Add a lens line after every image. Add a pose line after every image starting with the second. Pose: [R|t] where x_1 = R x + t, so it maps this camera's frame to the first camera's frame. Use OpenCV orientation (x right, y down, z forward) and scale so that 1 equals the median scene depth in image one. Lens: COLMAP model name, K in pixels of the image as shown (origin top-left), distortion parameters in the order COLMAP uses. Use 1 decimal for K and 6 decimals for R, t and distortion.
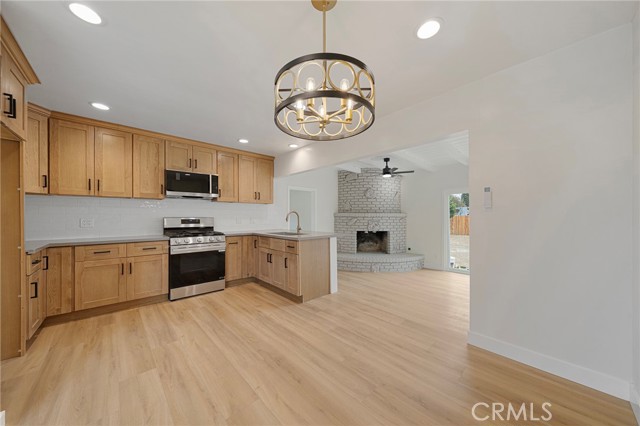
lens RADIAL K [[217.7, 0, 317.4], [0, 217.7, 217.5], [0, 0, 1]] dist [-0.000945, -0.000040]
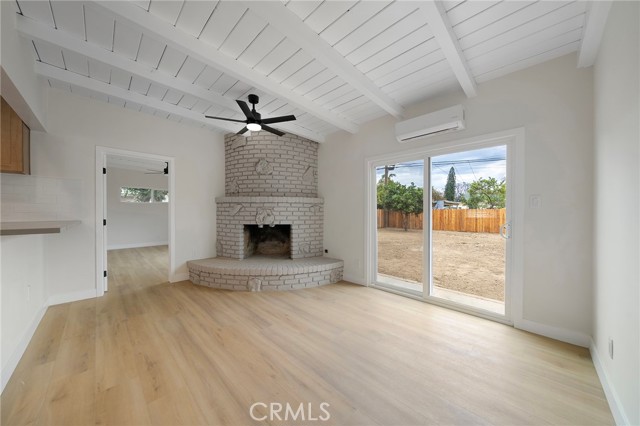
lens RADIAL K [[217.7, 0, 319.2], [0, 217.7, 212.3], [0, 0, 1]] dist [-0.000945, -0.000040]
pose [[0.999418, 0.001162, 0.034106, 0.386853], [-0.001151, 0.999999, -0.000331, 0.025683], [-0.034106, 0.000291, 0.999418, 0.343502]]
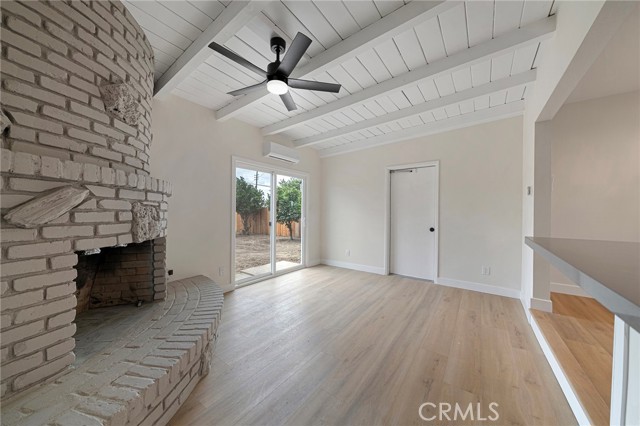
lens RADIAL K [[217.7, 0, 316.1], [0, 217.7, 213.5], [0, 0, 1]] dist [-0.000945, -0.000040]
pose [[-0.158740, -0.005852, 0.987303, -0.062733], [-0.003243, 0.999980, 0.005406, 0.023976], [-0.987315, -0.002344, -0.158756, 0.815669]]
